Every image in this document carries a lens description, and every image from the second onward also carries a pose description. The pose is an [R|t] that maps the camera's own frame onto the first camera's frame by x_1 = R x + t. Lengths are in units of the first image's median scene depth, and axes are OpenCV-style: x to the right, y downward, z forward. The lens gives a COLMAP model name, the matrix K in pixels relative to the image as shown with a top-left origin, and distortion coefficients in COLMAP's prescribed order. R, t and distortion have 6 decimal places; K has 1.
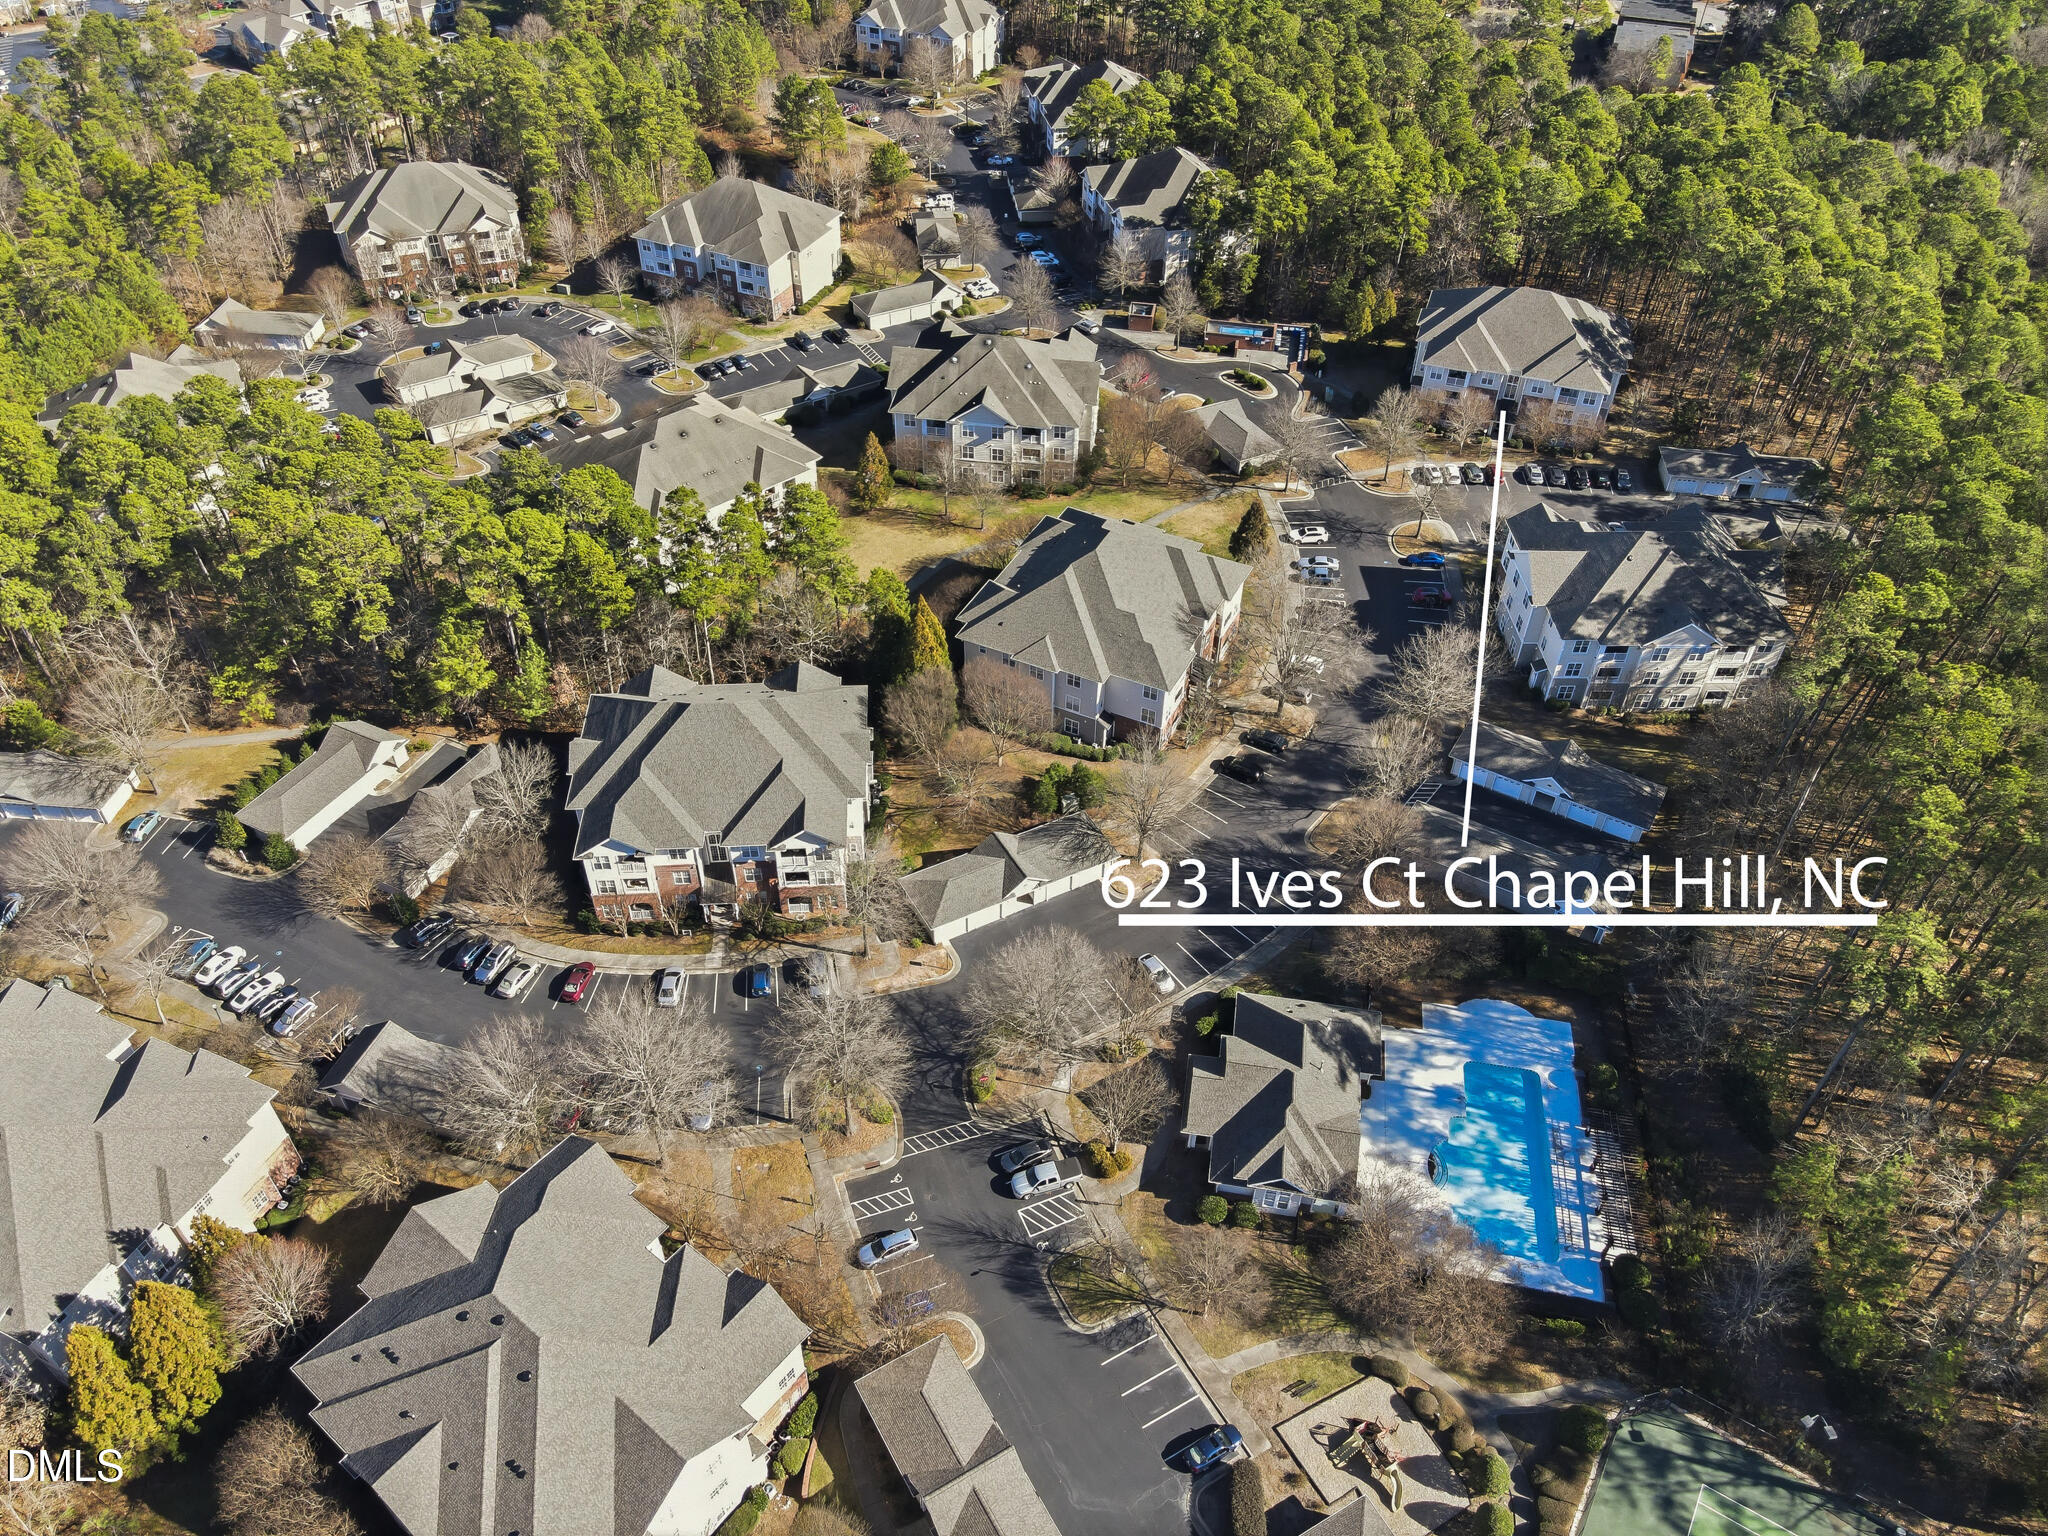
lens RADIAL K [[1426.8, 0, 1021.9], [0, 1426.8, 767.4], [0, 0, 1]] dist [-0.011435, -0.002620]
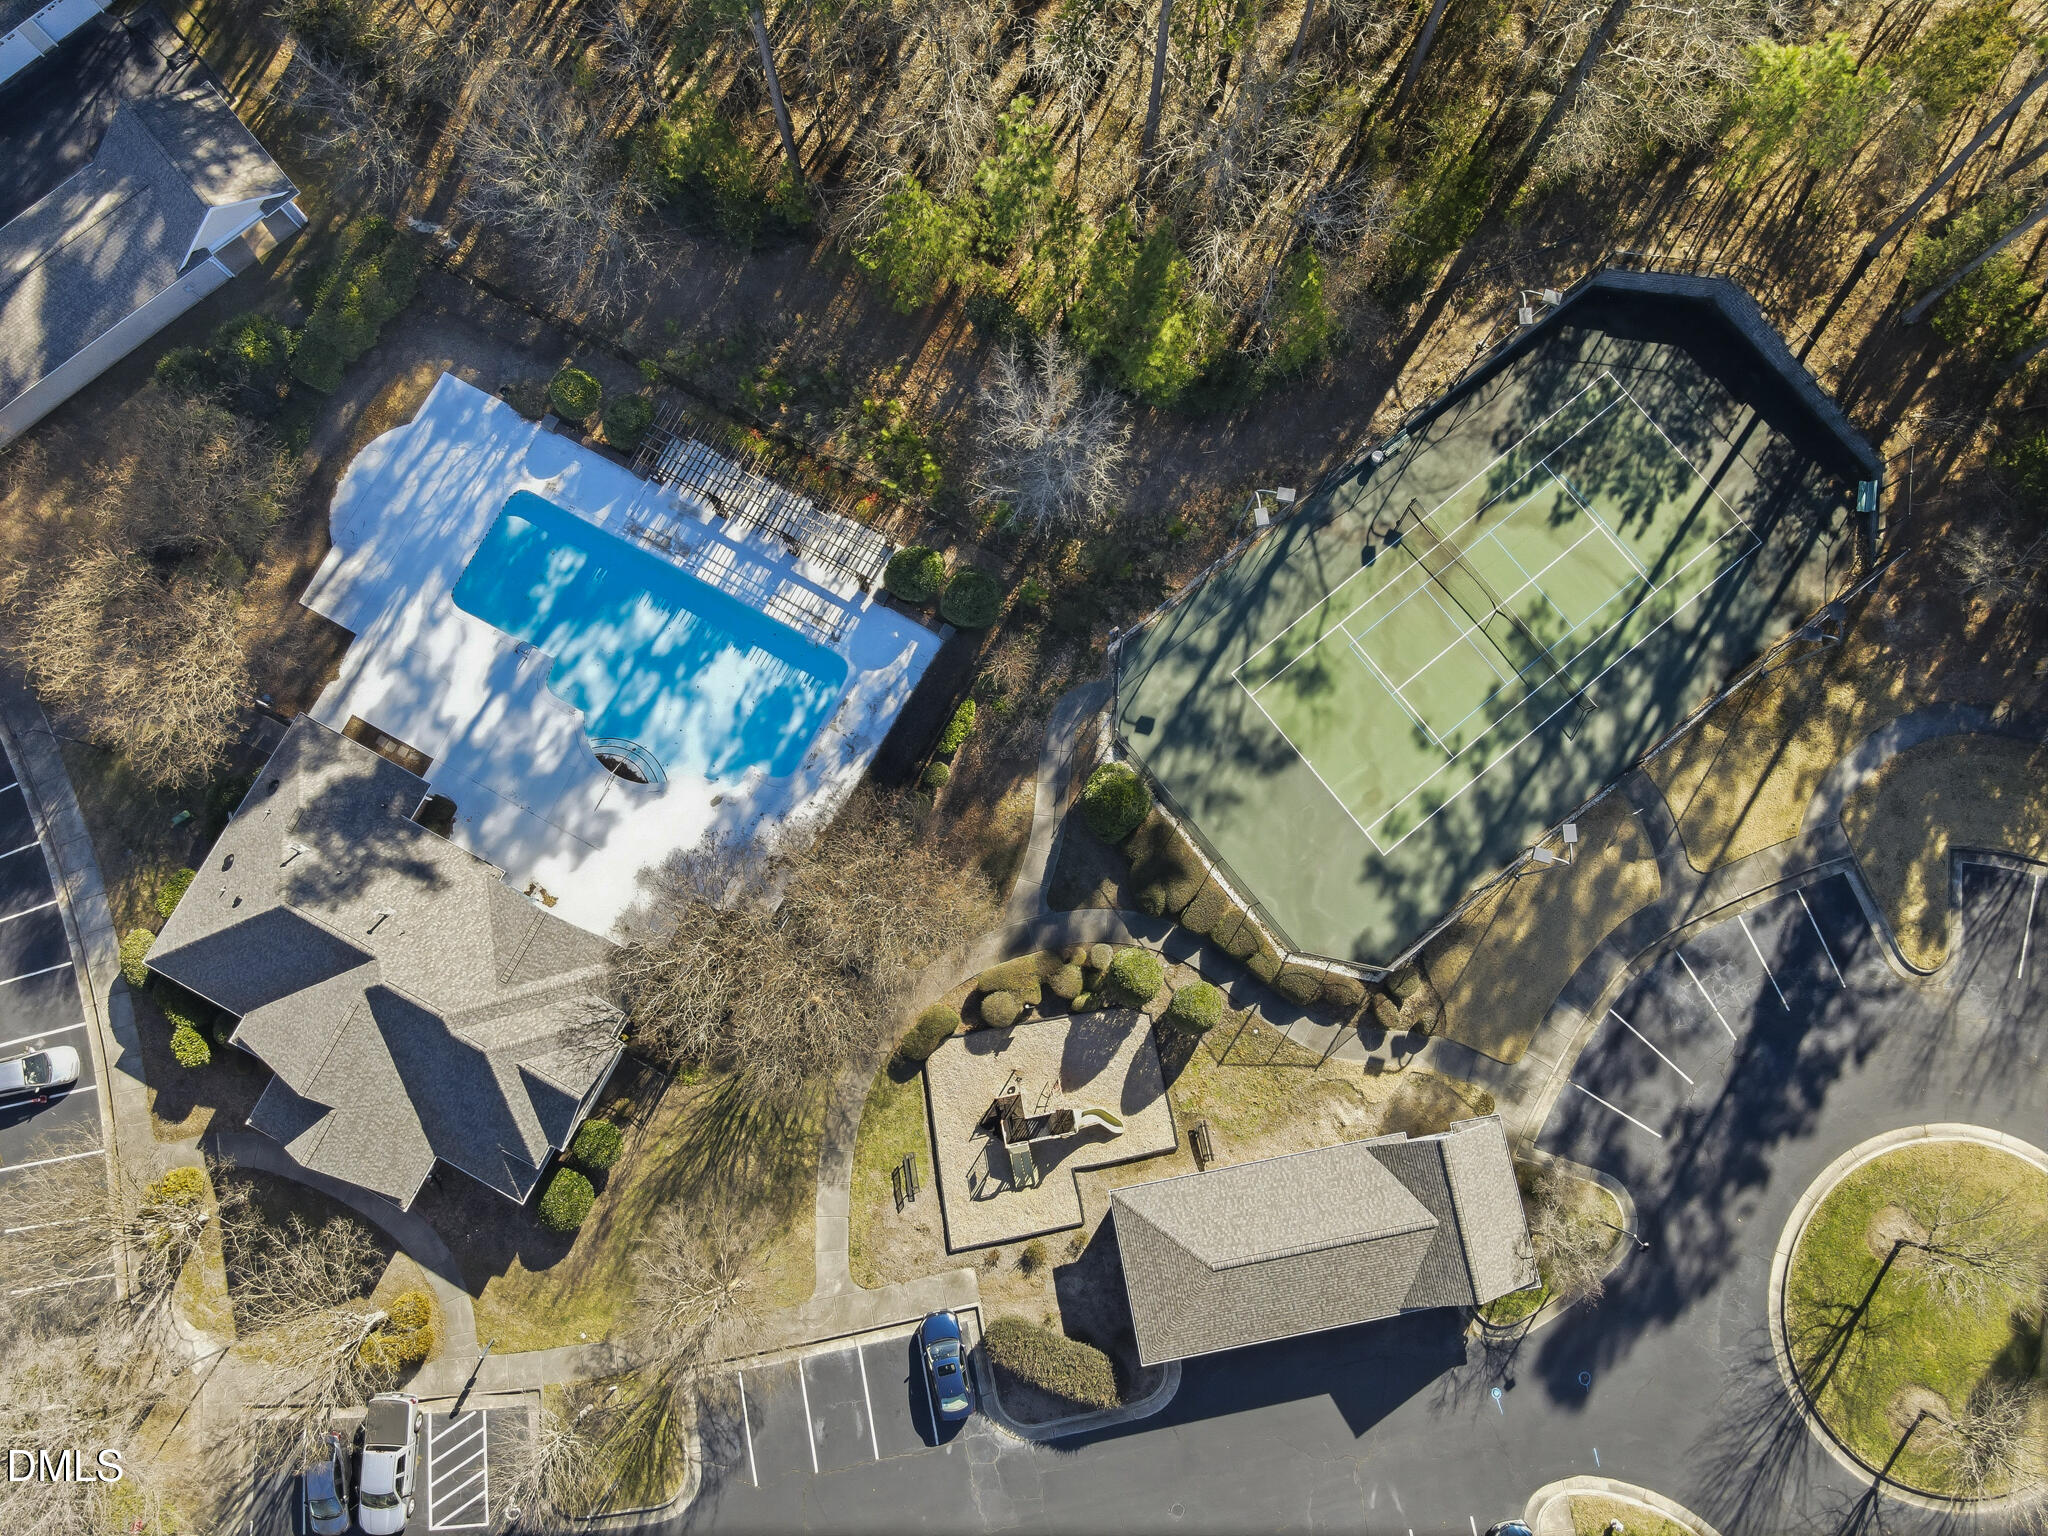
lens RADIAL K [[1426.8, 0, 1025.2], [0, 1426.8, 766.2], [0, 0, 1]] dist [-0.011435, -0.002620]
pose [[0.311431, -0.937342, 0.156210, 0.269563], [0.613512, 0.323865, 0.720219, -0.033184], [-0.725682, -0.128462, 0.675931, 0.538278]]
